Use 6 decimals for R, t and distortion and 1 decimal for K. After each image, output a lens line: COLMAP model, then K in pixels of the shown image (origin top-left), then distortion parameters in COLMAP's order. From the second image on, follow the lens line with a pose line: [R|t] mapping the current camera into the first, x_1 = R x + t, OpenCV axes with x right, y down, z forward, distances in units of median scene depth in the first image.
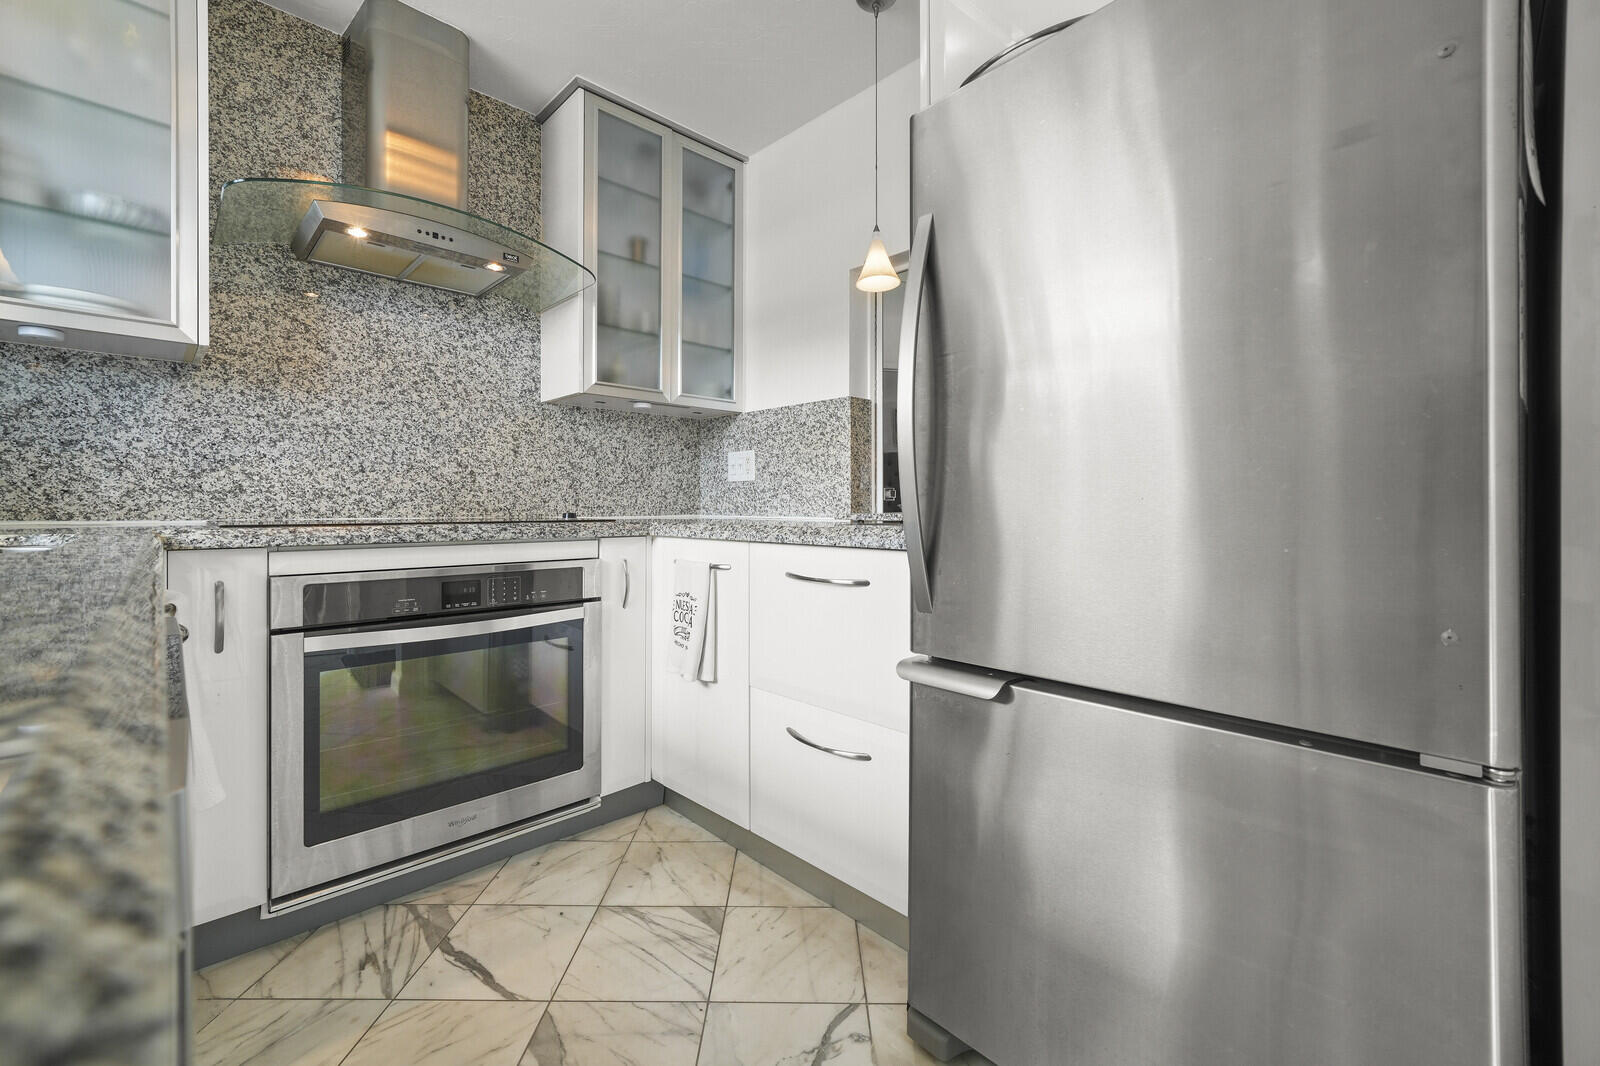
lens RADIAL K [[661.3, 0, 799.9], [0, 661.3, 505.9], [0, 0, 1]] dist [-0.002495, 0.000186]
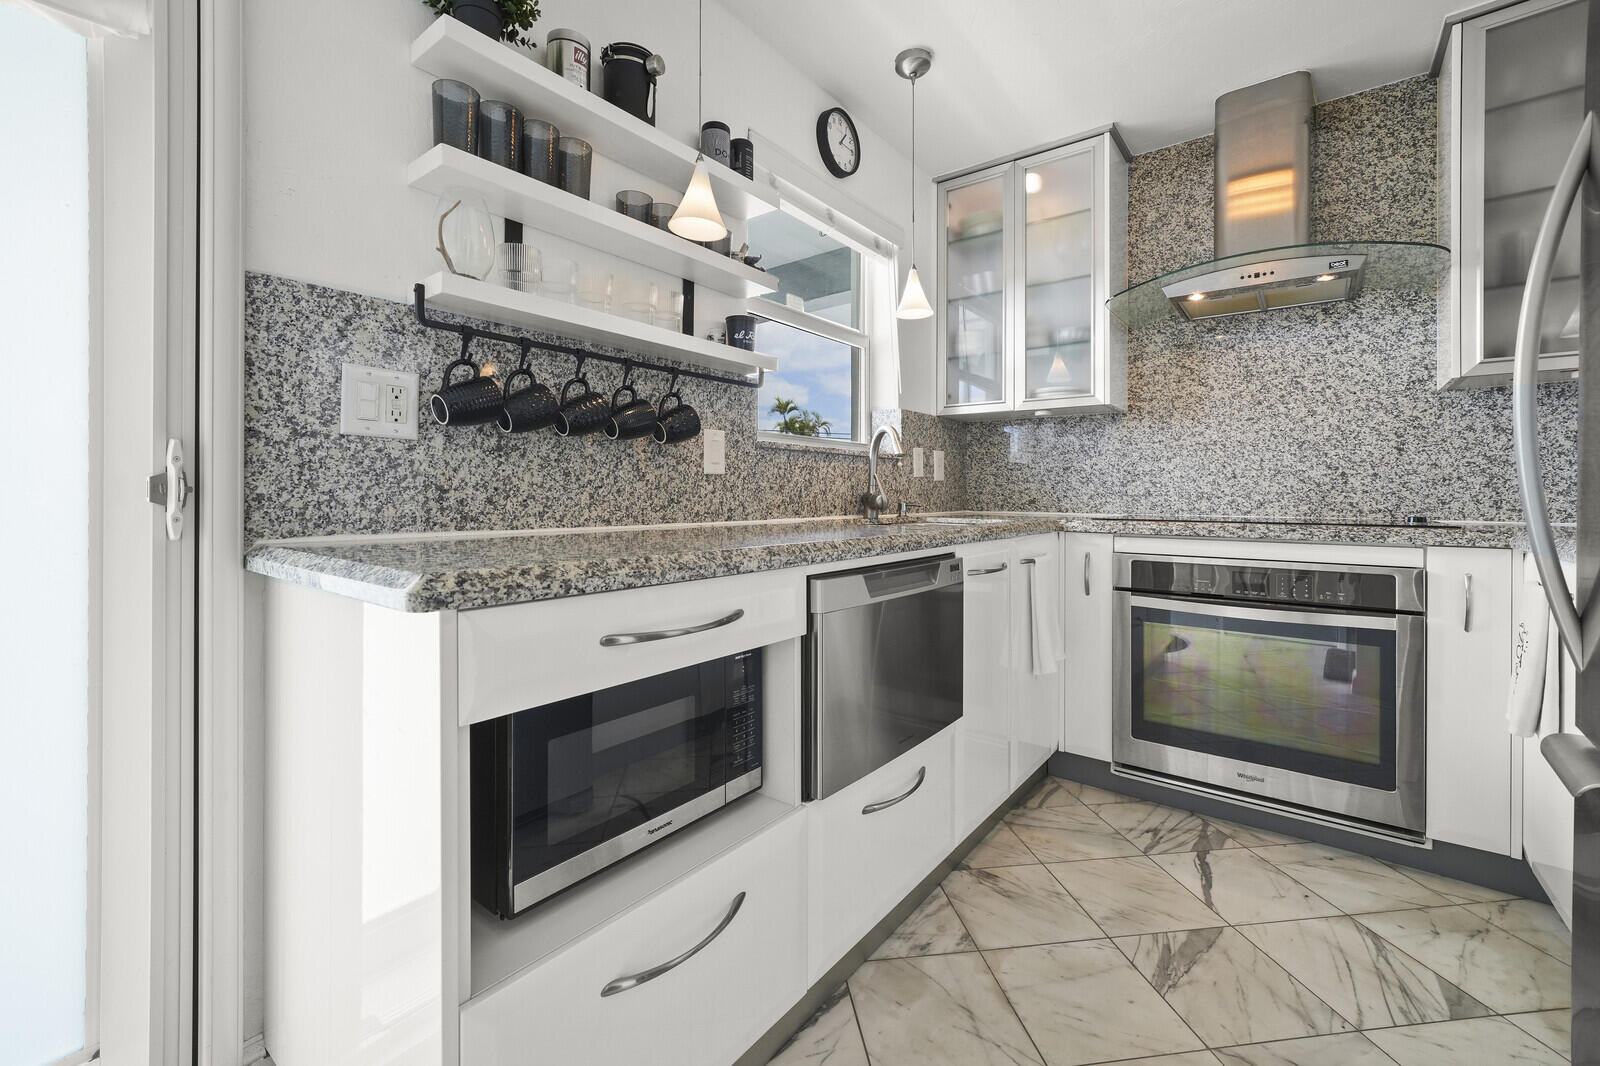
lens RADIAL K [[675.1, 0, 804.8], [0, 675.1, 491.3], [0, 0, 1]] dist [-0.000565, 0.000342]
pose [[0.144945, -0.006670, -0.989417, 0.497376], [-0.002595, 0.999971, -0.007121, -0.017377], [0.989436, 0.003600, 0.144923, 0.039041]]
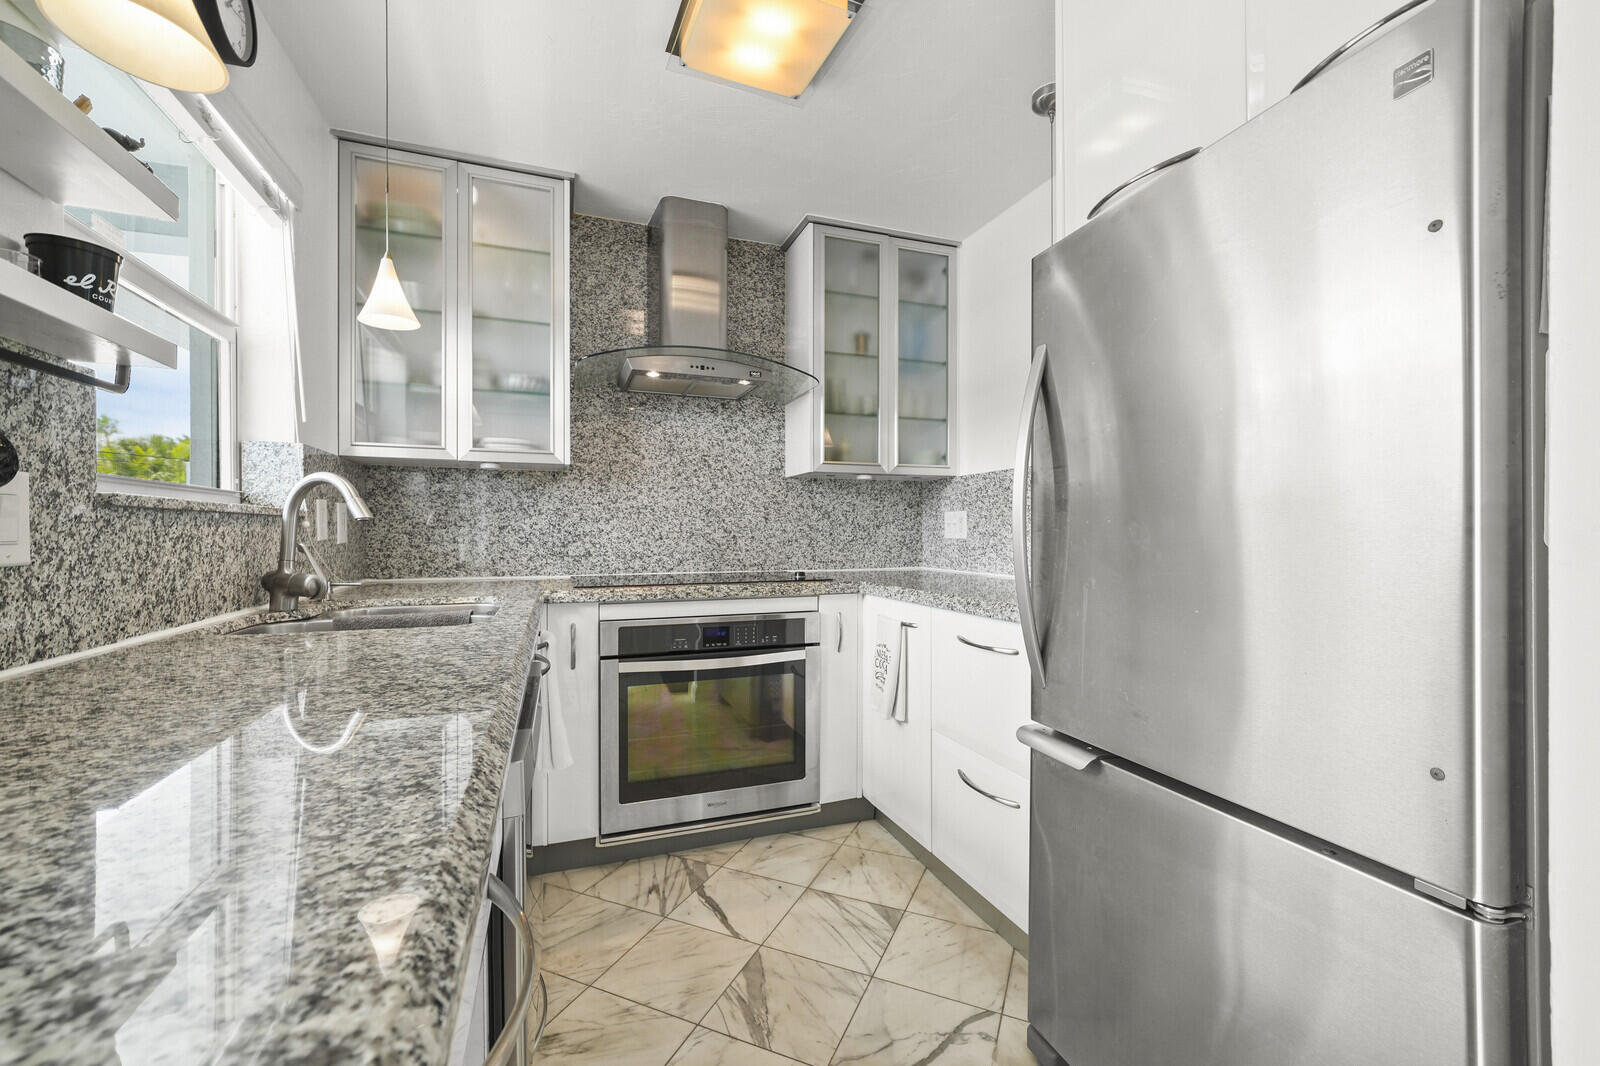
lens RADIAL K [[655.3, 0, 805.5], [0, 655.3, 532.3], [0, 0, 1]] dist [-0.005050, 0.004107]
pose [[0.917247, -0.002191, -0.398313, 0.169819], [0.002481, 0.999997, 0.000213, -0.071356], [0.398312, -0.001183, 0.917249, -0.140365]]
